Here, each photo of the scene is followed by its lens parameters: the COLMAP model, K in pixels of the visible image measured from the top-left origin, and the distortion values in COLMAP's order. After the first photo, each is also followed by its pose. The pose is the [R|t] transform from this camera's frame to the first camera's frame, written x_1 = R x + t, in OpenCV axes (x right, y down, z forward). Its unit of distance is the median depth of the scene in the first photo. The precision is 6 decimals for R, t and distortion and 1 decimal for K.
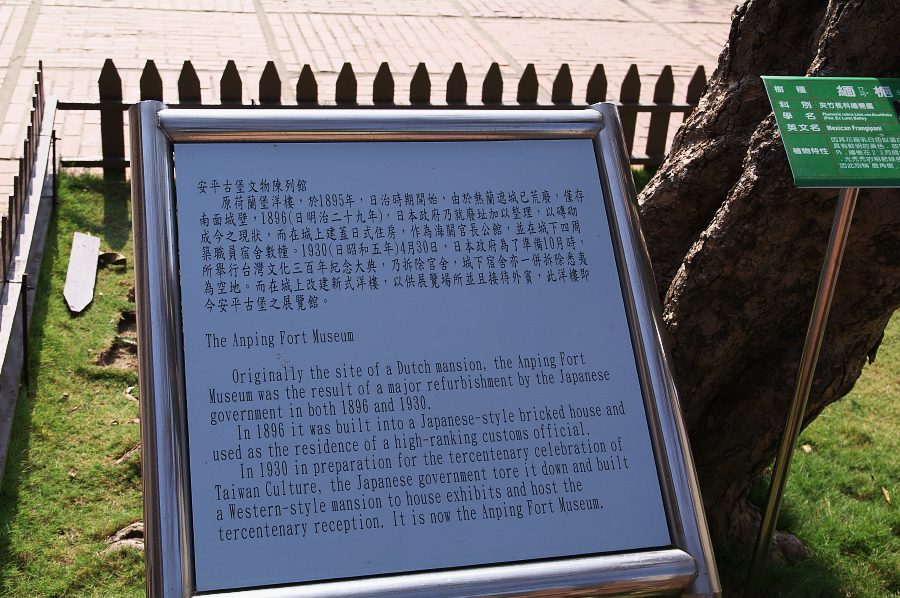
lens RADIAL K [[1199.0, 0, 449.4], [0, 1199.0, 297.5], [0, 0, 1]] dist [0.003872, 0.000000]
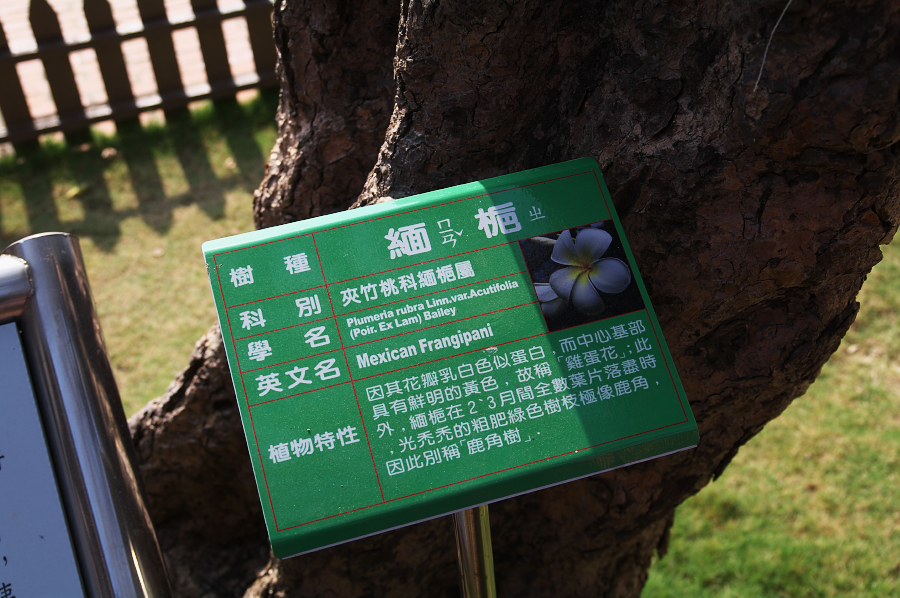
lens RADIAL K [[1224.7, 0, 450.6], [0, 1224.7, 300.4], [0, 0, 1]] dist [0.008993, 0.000000]
pose [[0.982370, -0.186830, 0.006648, 0.343950], [0.182889, 0.967803, 0.172943, -0.227517], [-0.038745, -0.168678, 0.984909, 0.576037]]
